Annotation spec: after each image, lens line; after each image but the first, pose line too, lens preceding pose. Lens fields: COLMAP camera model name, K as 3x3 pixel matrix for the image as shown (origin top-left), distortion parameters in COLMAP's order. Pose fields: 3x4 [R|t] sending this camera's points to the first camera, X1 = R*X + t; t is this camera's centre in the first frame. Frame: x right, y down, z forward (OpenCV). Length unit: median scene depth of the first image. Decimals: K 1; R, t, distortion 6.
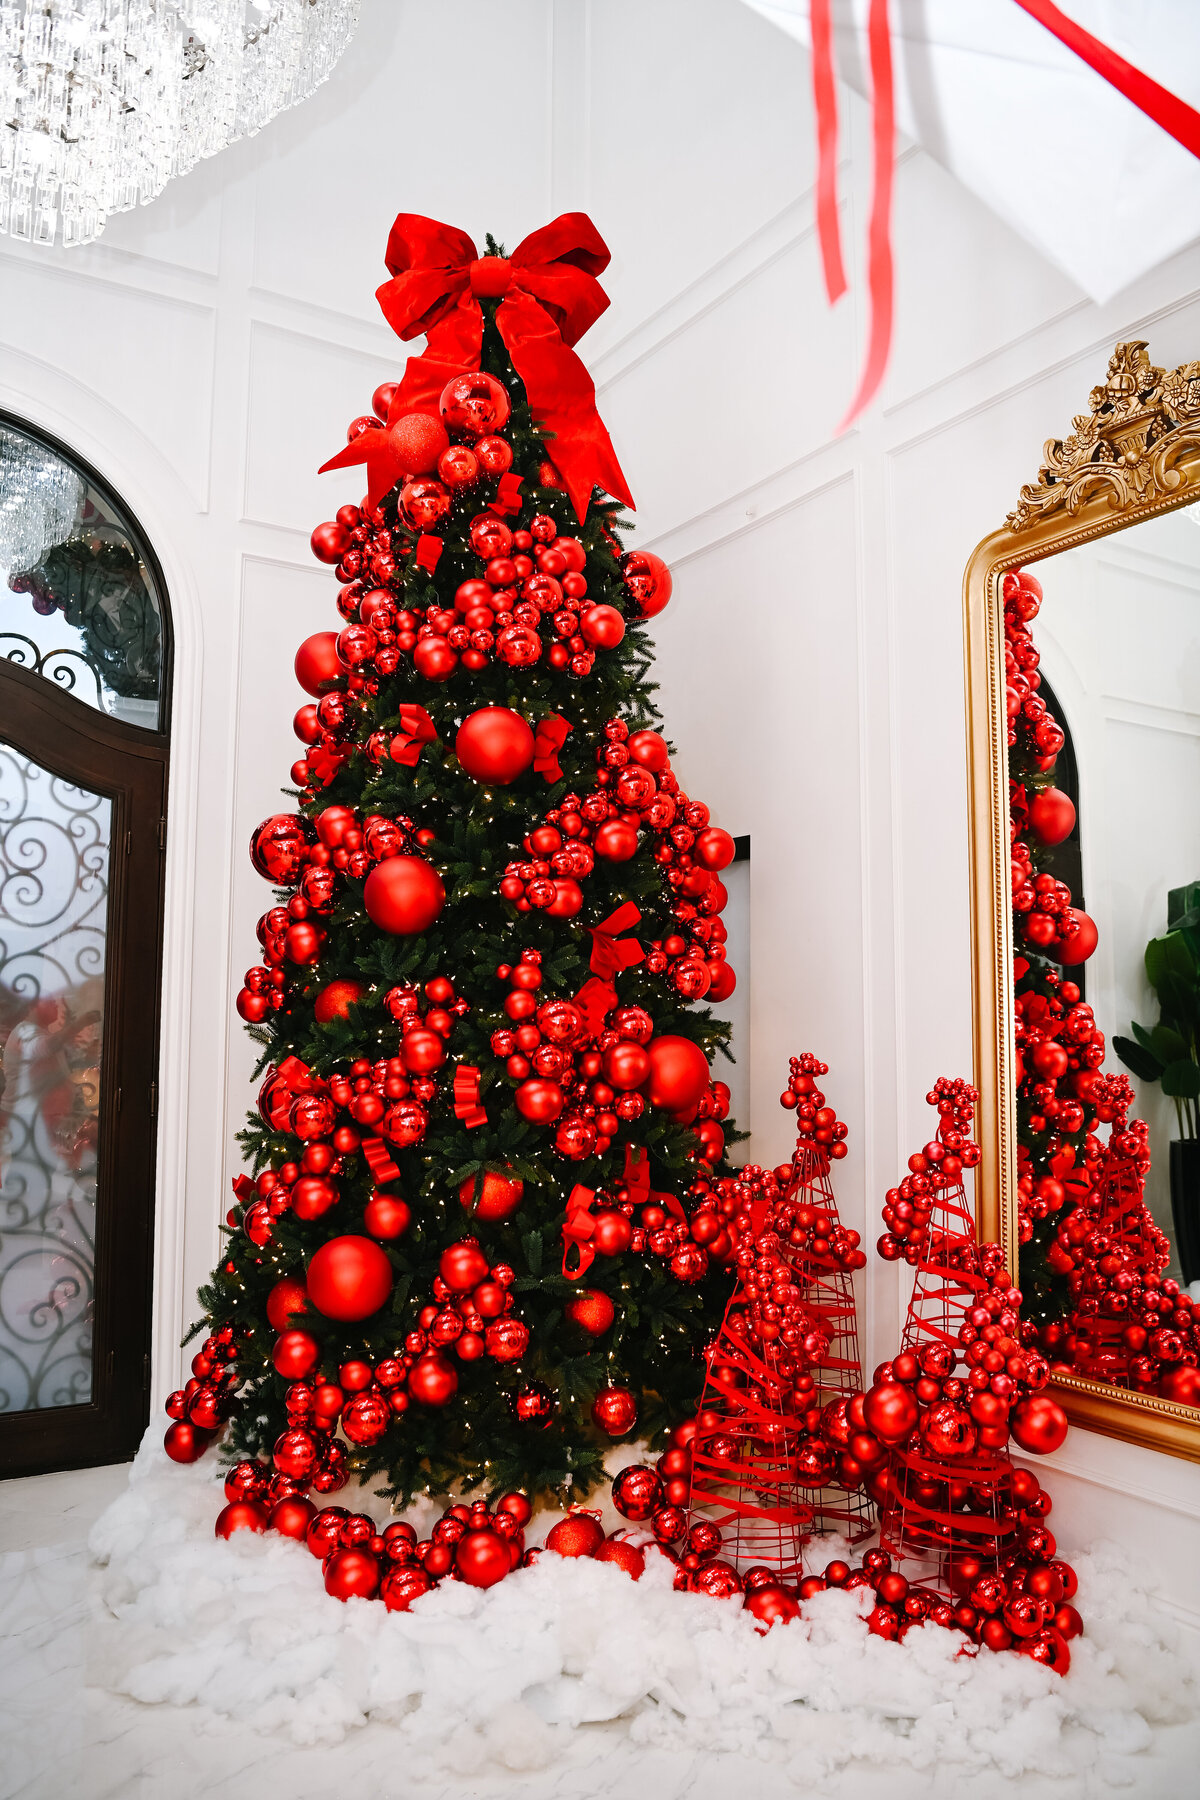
lens RADIAL K [[1313.5, 0, 600.0], [0, 1313.5, 900.0], [0, 0, 1]] dist [-0.055731, -0.000517]
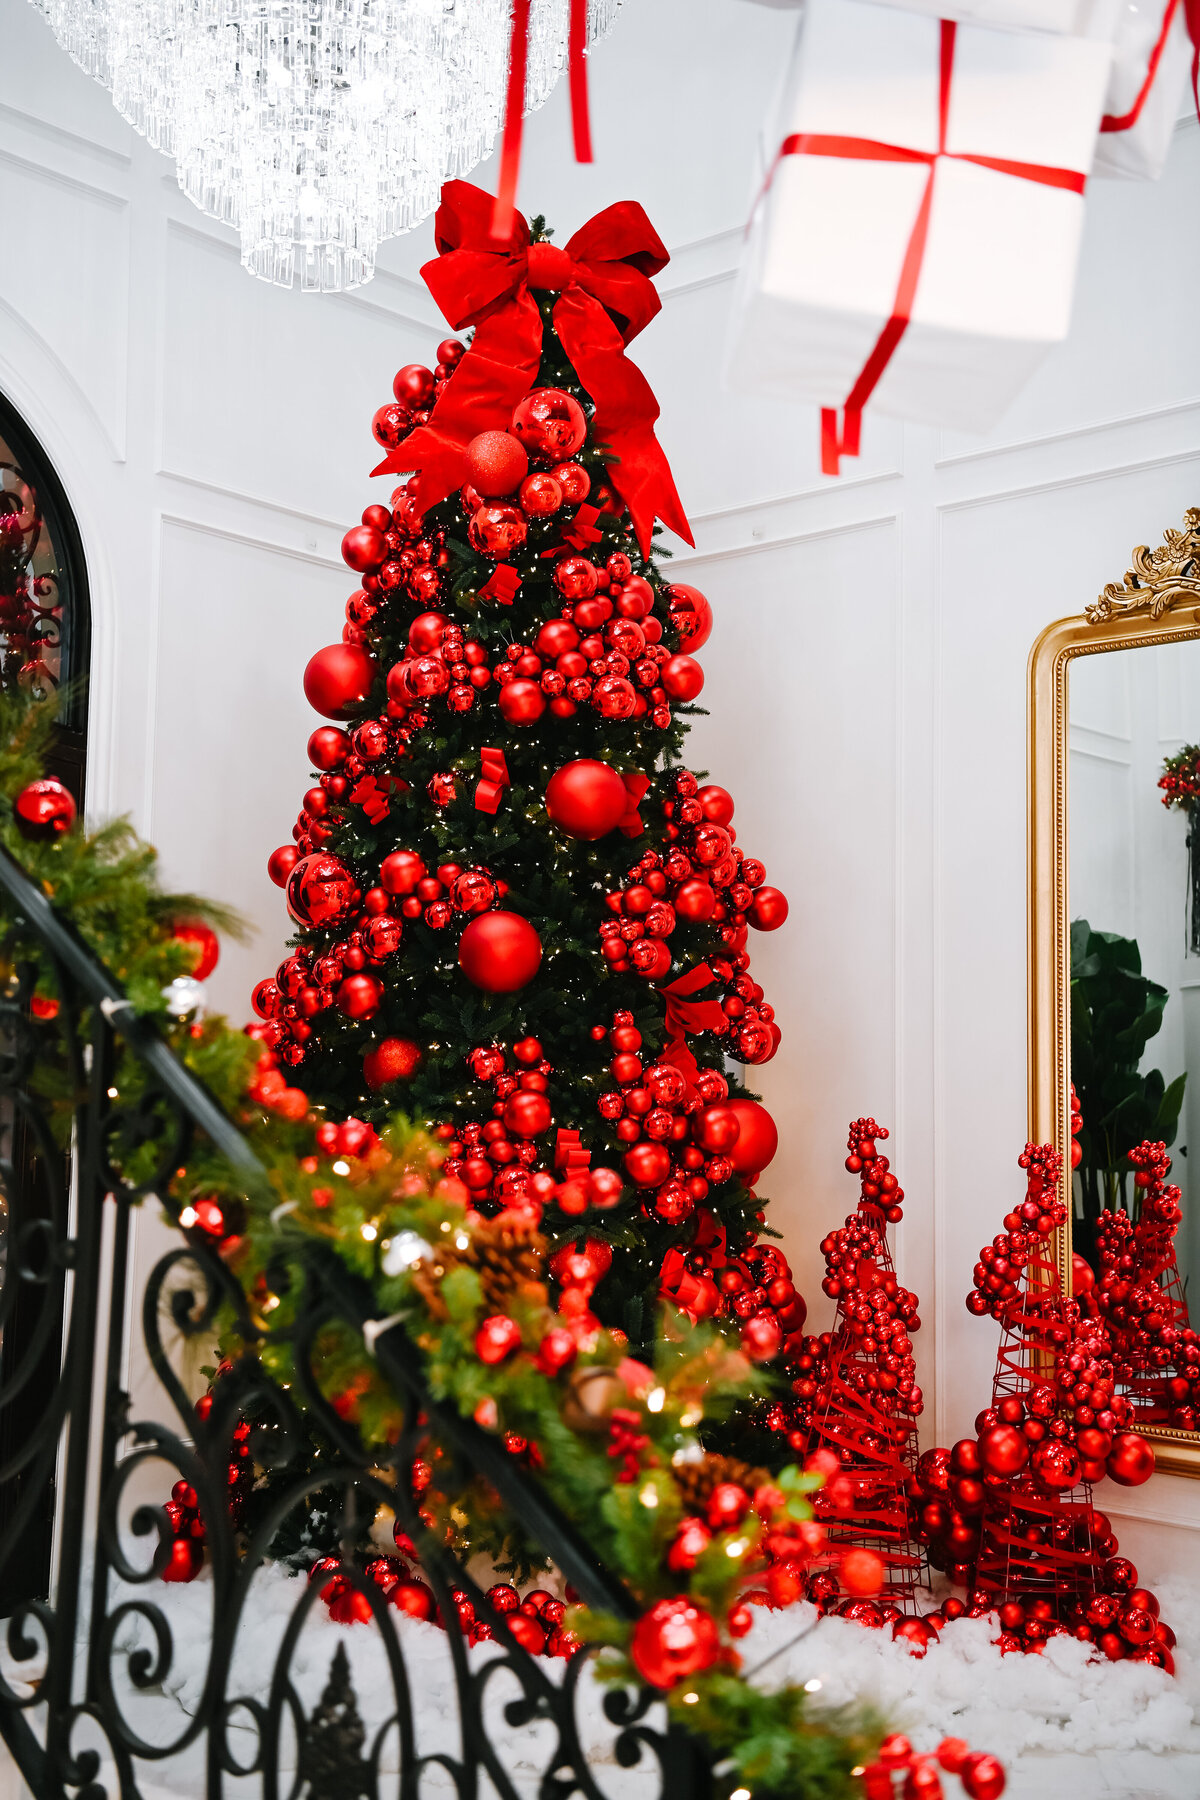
lens RADIAL K [[2000.7, 0, 600.0], [0, 2000.7, 900.0], [0, 0, 1]] dist [0.083166, 0.003093]
pose [[0.957898, 0.035715, 0.284879, -0.495495], [-0.039174, 0.999212, 0.006451, -0.053923], [-0.284424, -0.017340, 0.958542, -0.428862]]
